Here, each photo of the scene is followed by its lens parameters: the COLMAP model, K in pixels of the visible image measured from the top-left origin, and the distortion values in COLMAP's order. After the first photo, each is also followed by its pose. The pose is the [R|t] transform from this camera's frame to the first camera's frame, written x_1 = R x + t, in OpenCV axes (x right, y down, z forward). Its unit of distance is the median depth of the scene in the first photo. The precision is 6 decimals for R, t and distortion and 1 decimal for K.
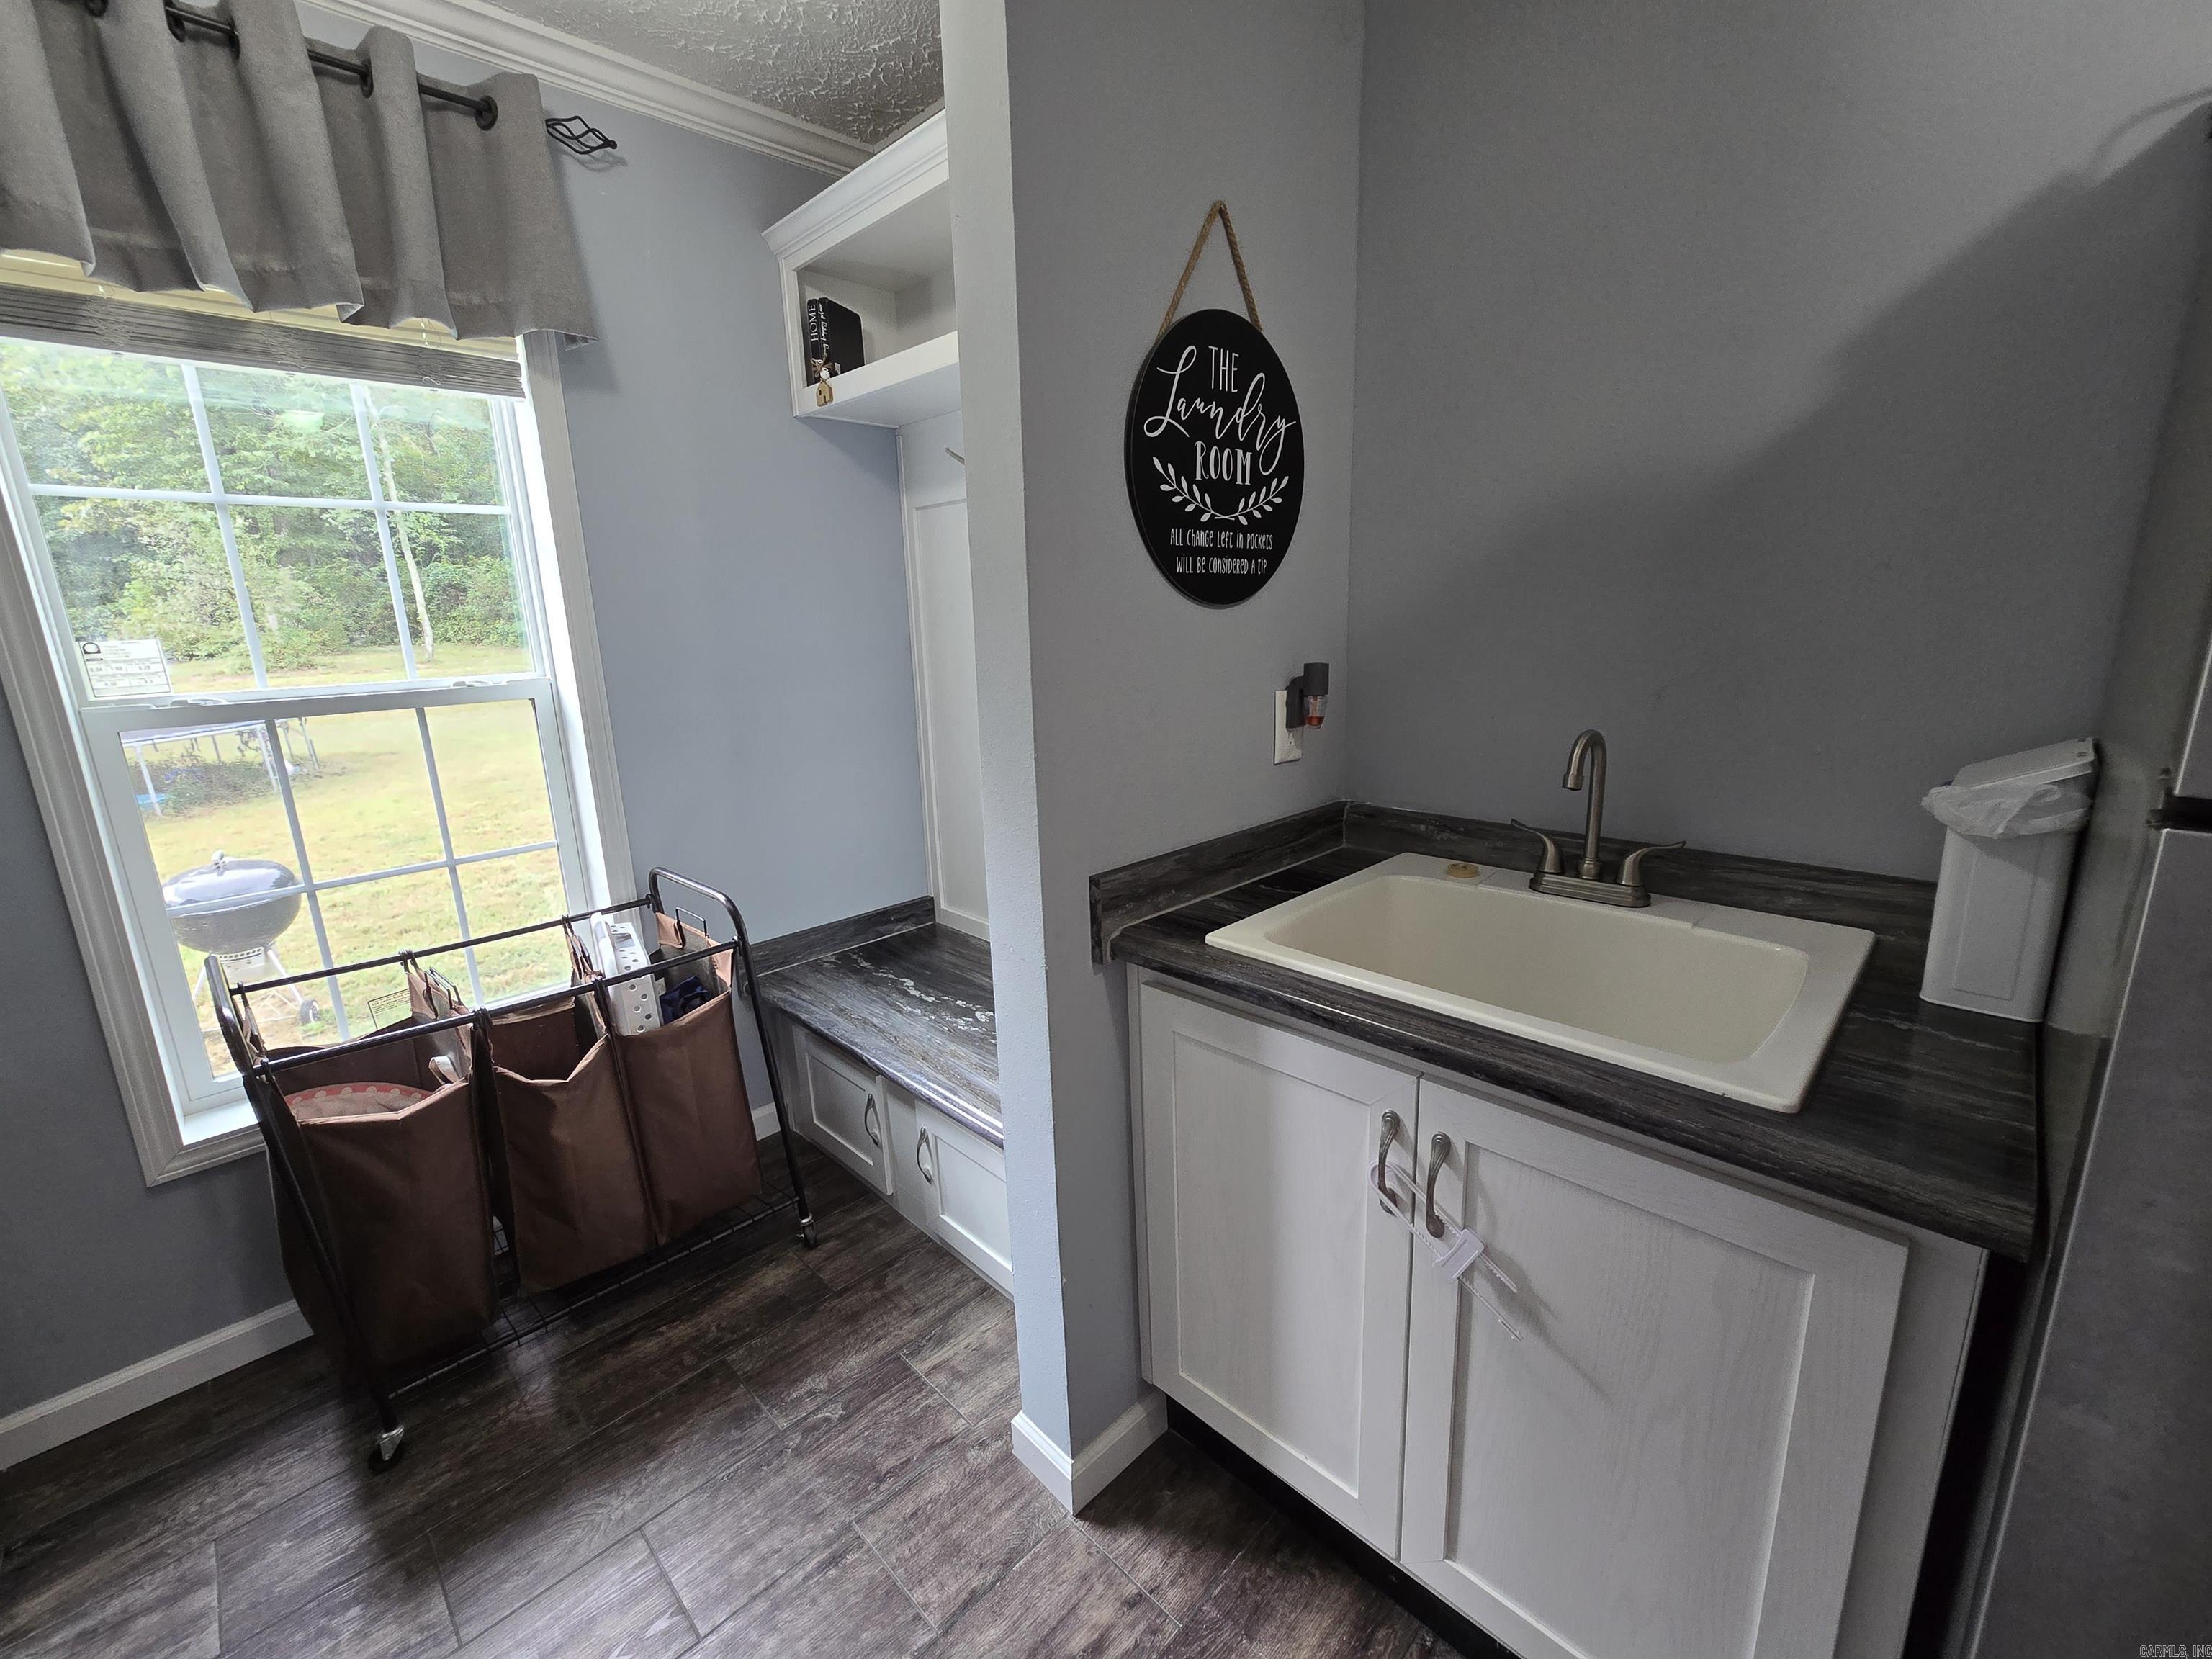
lens RADIAL K [[906.2, 0, 1106.5], [0, 906.2, 822.5], [0, 0, 1]] dist [-0.003470, 0.000630]
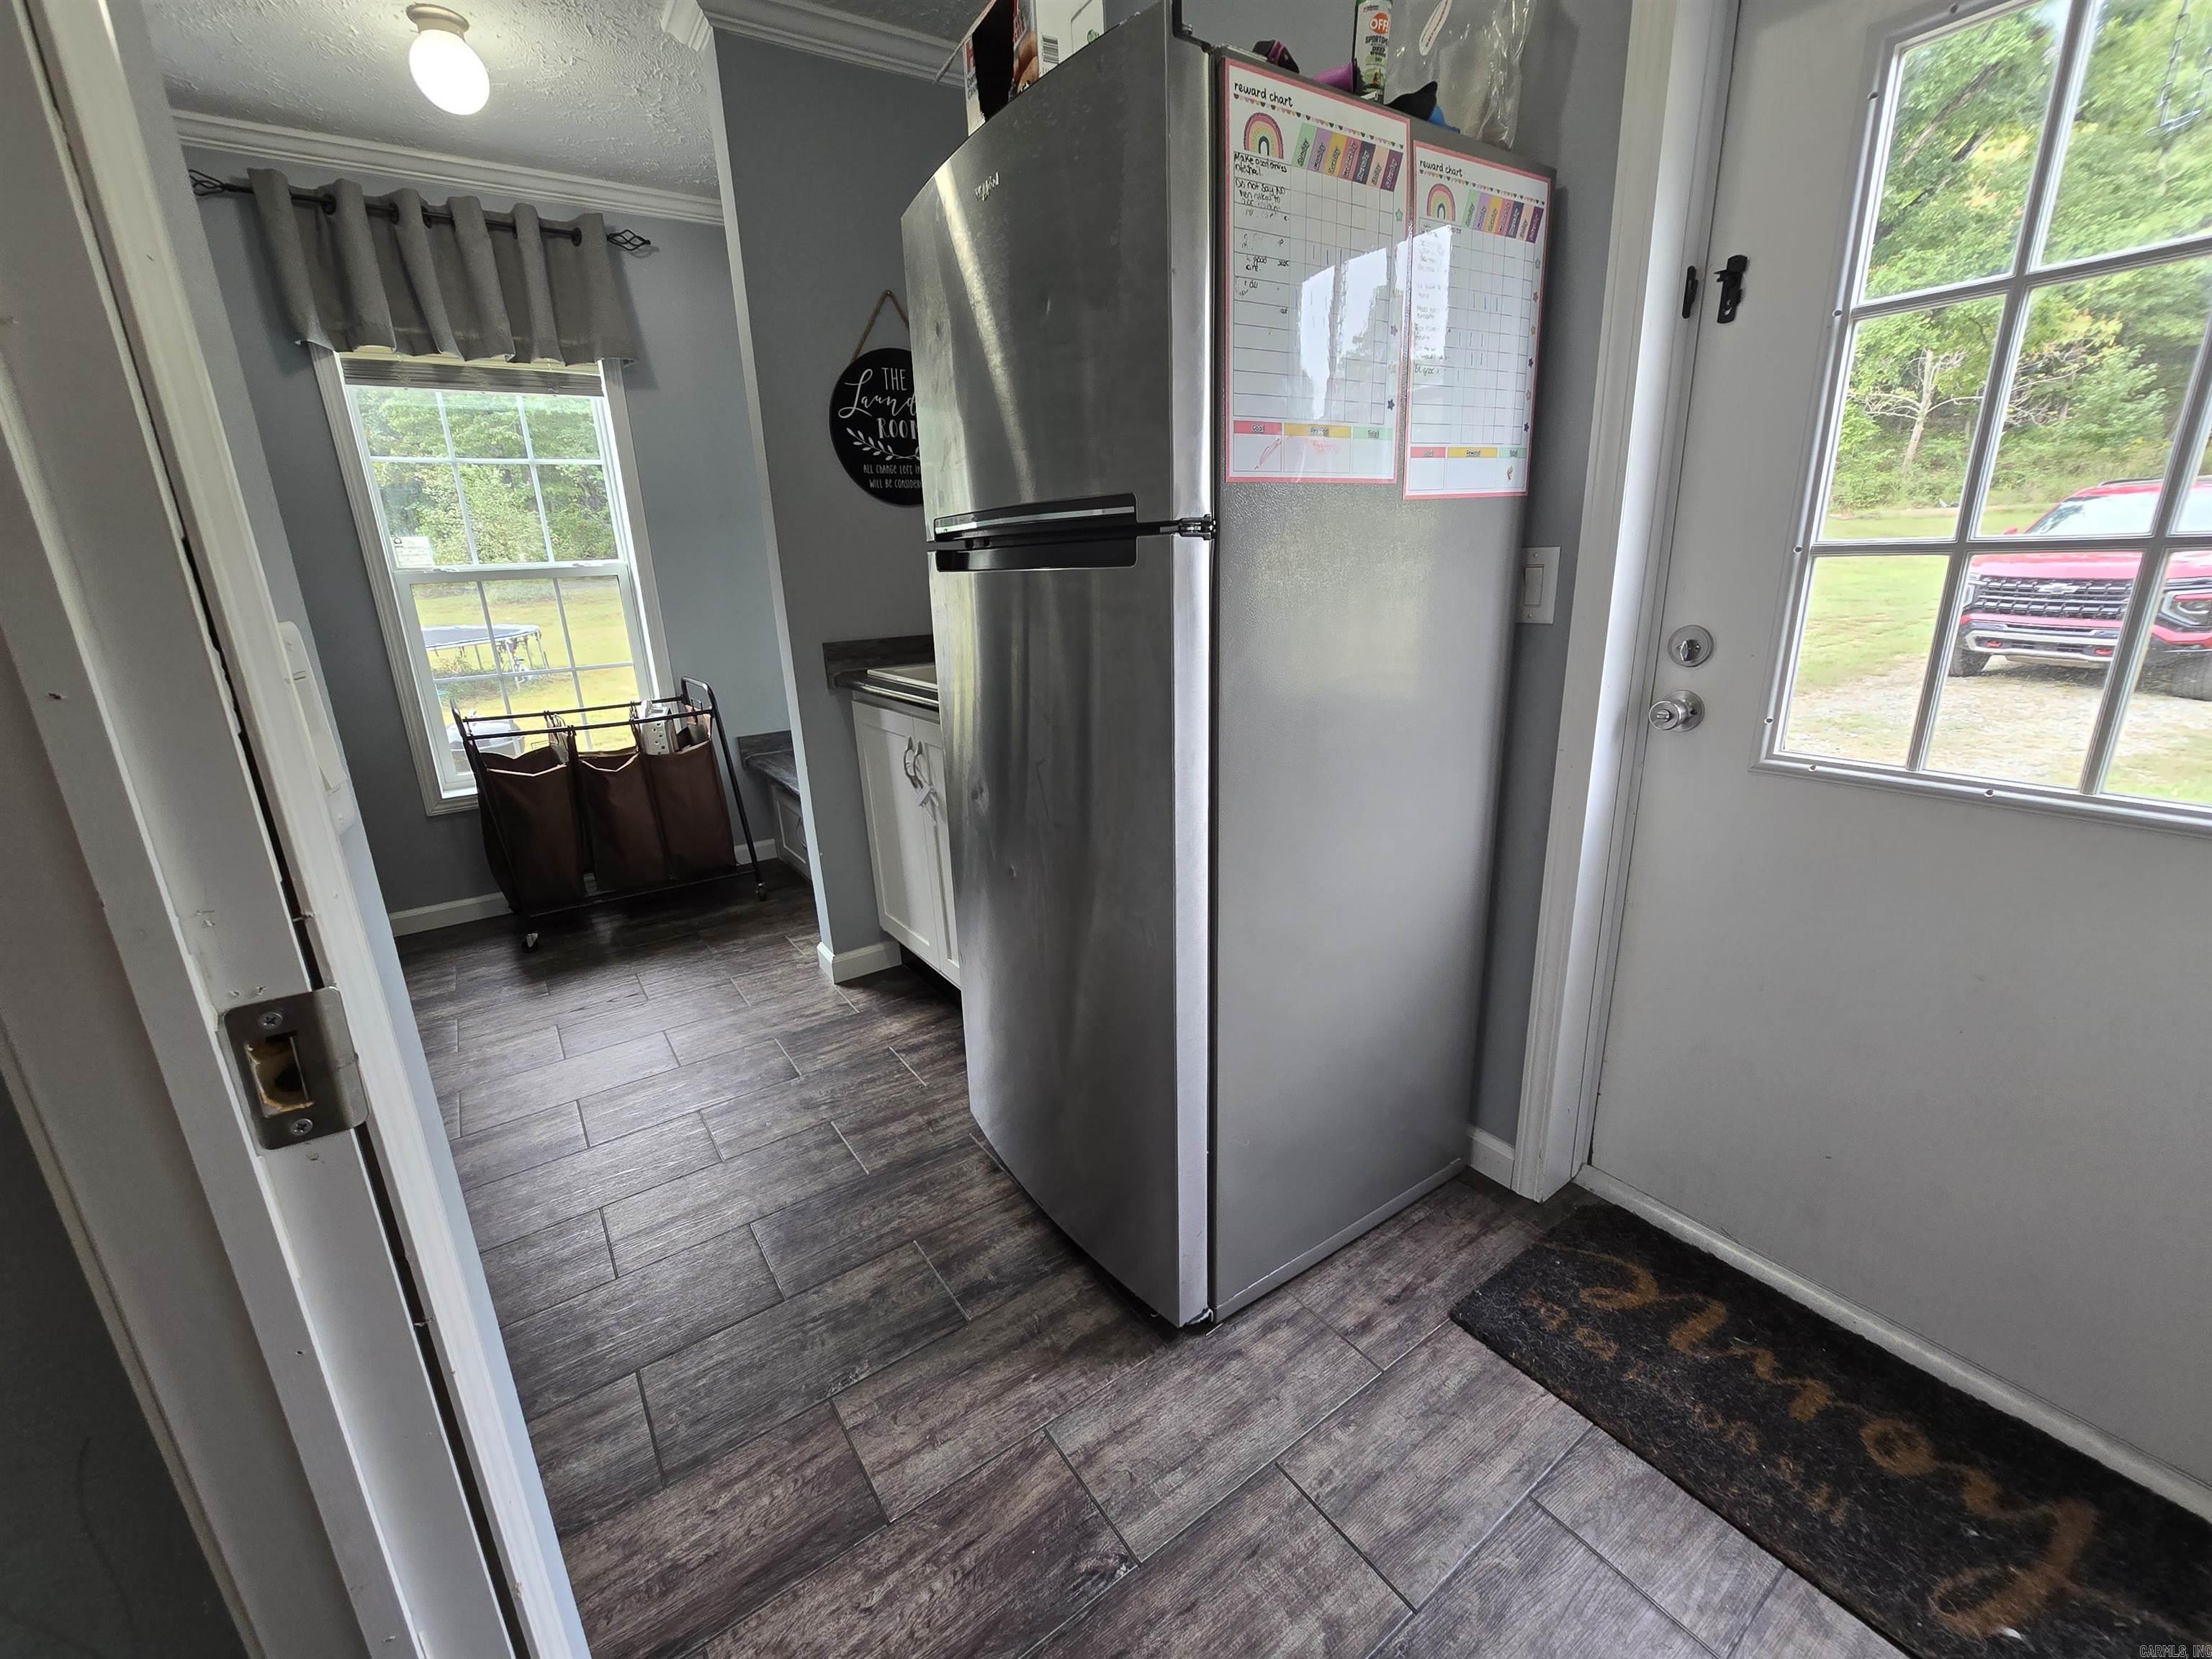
lens RADIAL K [[906.2, 0, 1104.3], [0, 906.2, 824.0], [0, 0, 1]] dist [-0.003470, 0.000630]
pose [[0.983257, 0.044449, -0.176719, 0.757775], [-0.032461, 0.997008, 0.070158, 0.233356], [0.179308, -0.063247, 0.981758, -0.691579]]
